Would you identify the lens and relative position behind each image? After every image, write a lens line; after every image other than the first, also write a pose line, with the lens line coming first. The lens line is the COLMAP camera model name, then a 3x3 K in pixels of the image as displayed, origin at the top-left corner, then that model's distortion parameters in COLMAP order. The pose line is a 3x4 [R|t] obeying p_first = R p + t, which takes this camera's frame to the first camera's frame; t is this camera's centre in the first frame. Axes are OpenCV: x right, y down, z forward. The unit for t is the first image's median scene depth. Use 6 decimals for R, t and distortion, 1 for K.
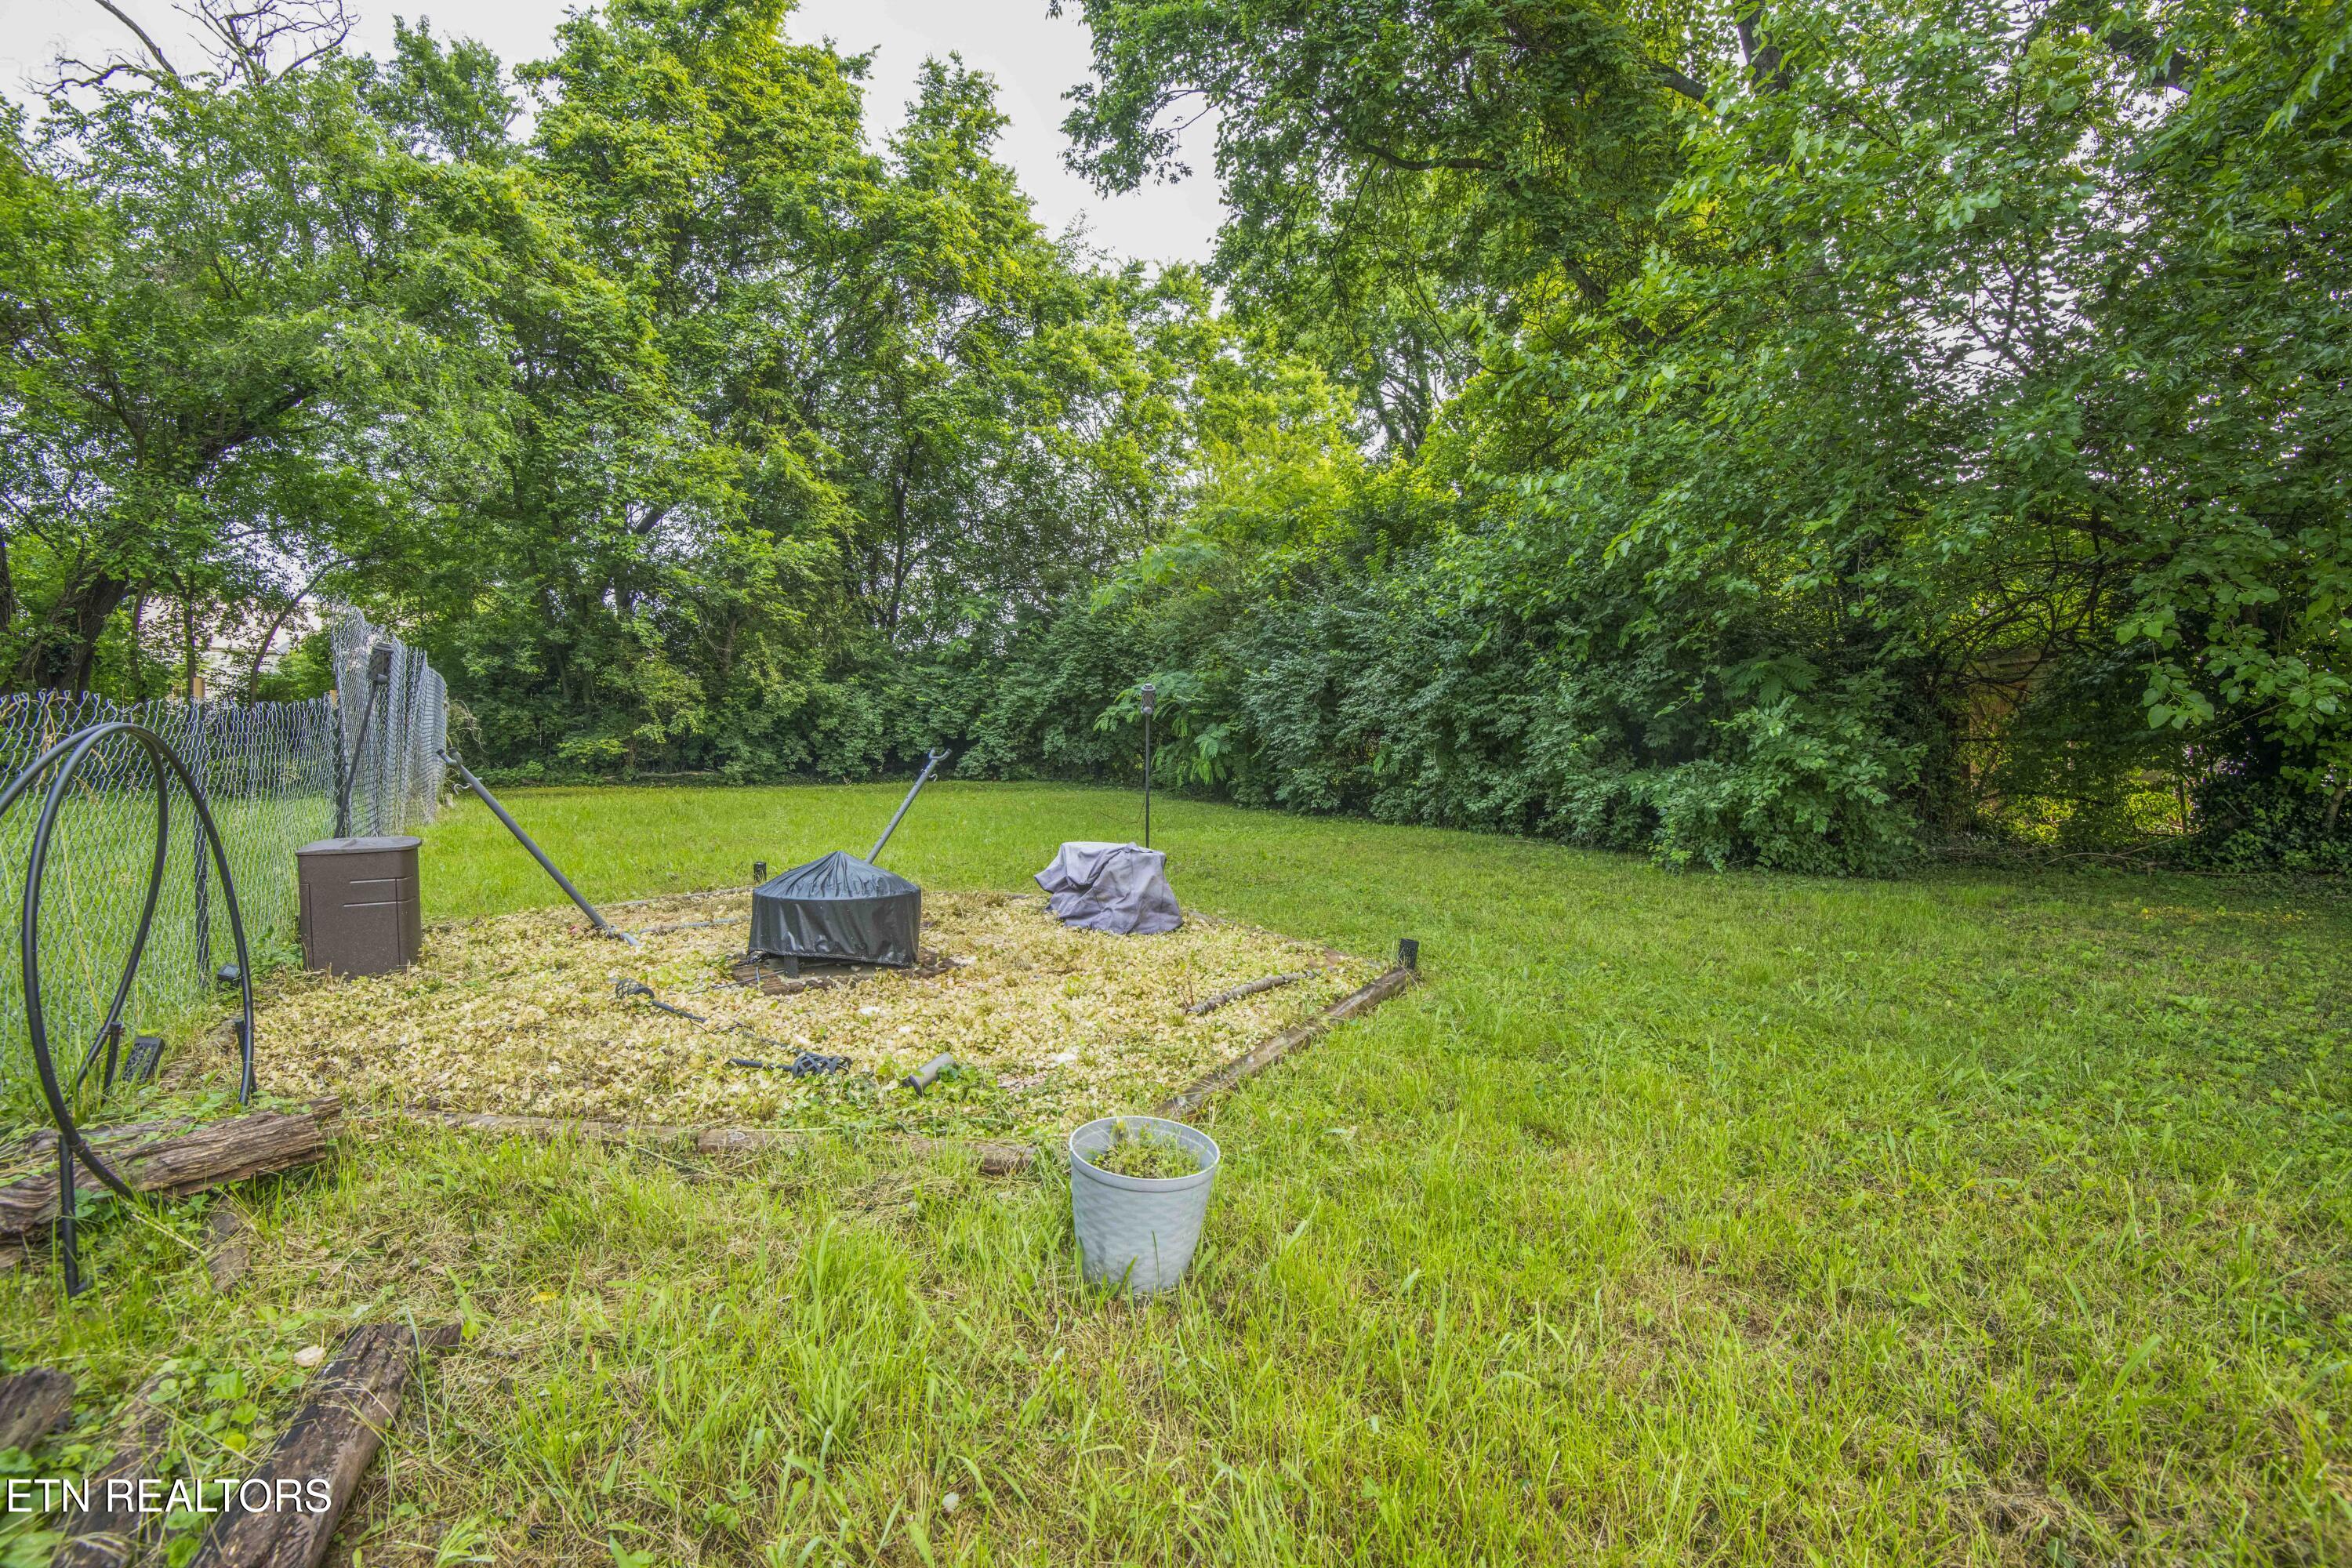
lens RADIAL K [[1099.3, 0, 1216.1], [0, 1099.3, 781.9], [0, 0, 1]] dist [-0.033250, -0.003001]
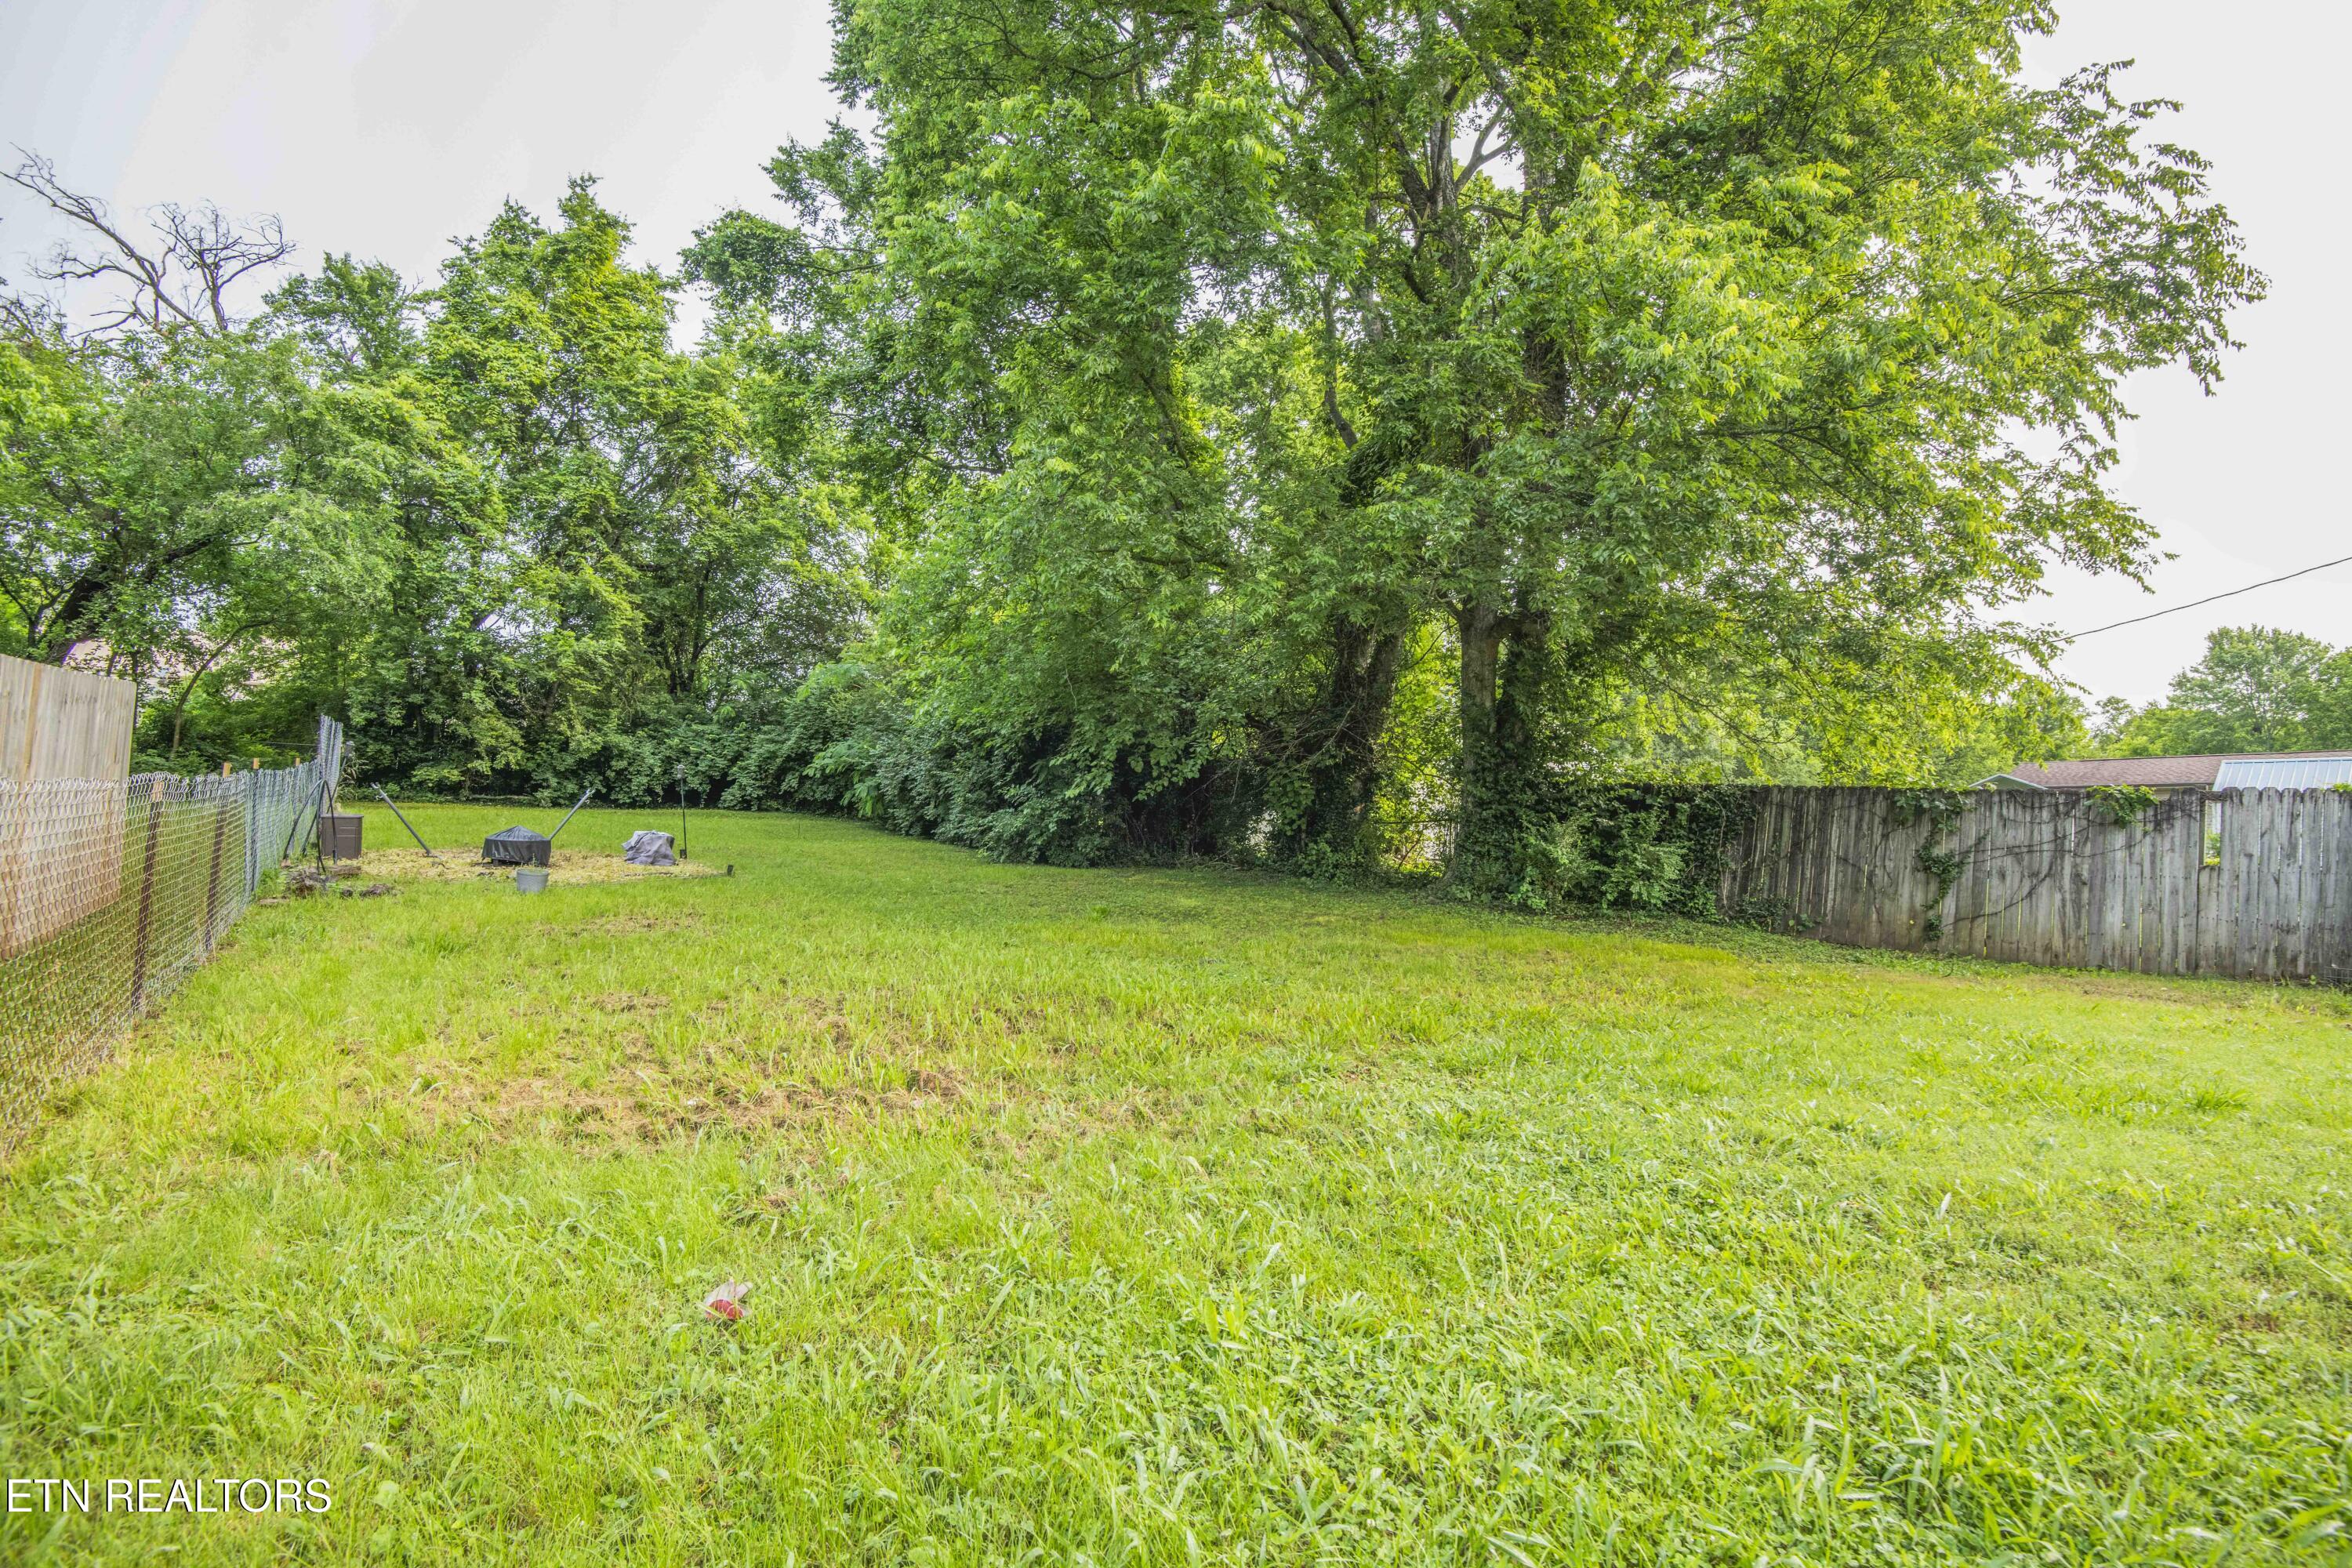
lens RADIAL K [[1099.3, 0, 1204.9], [0, 1099.3, 780.4], [0, 0, 1]] dist [-0.033250, -0.003001]
pose [[0.995007, 0.040381, 0.091270, 0.273708], [-0.036203, 0.998239, -0.046984, 0.004420], [-0.093007, 0.043445, 0.994717, -0.459443]]
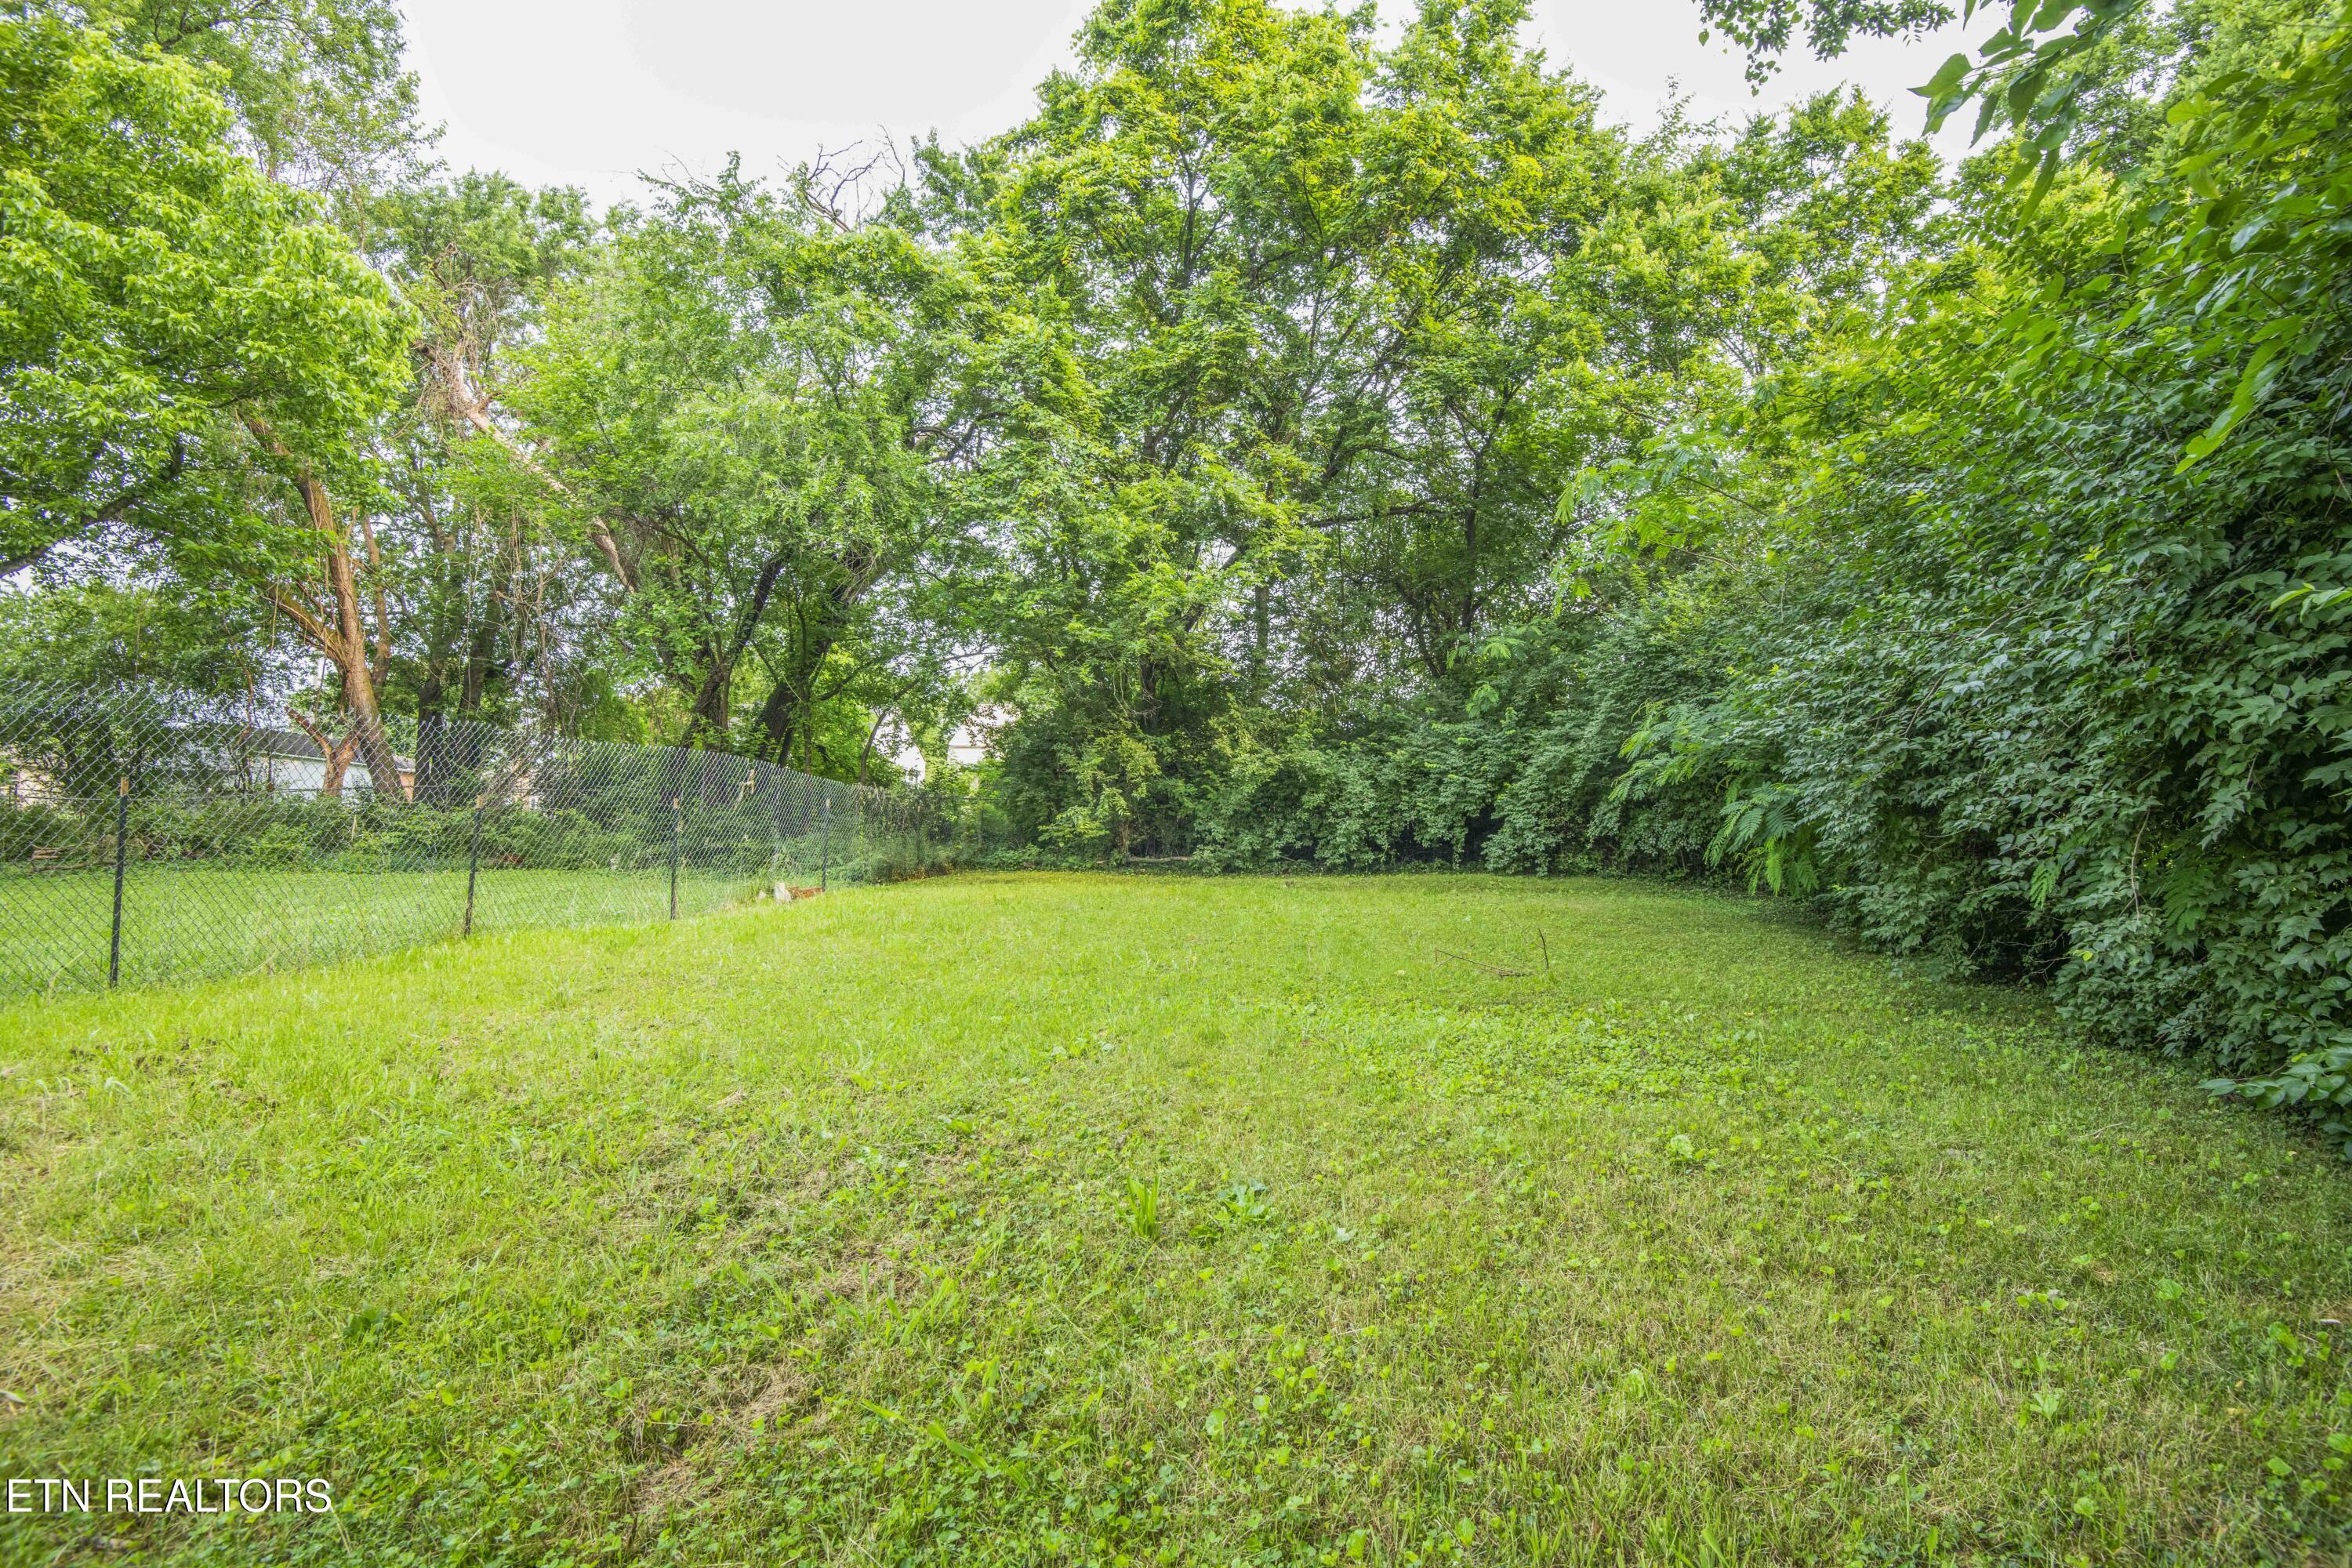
lens RADIAL K [[1099.3, 0, 1174.6], [0, 1099.3, 791.0], [0, 0, 1]] dist [-0.033250, -0.003001]
pose [[0.750097, -0.021896, -0.660966, 0.112949], [-0.020243, 0.998223, -0.056040, -0.013516], [0.661018, 0.055415, 0.748321, 0.357662]]
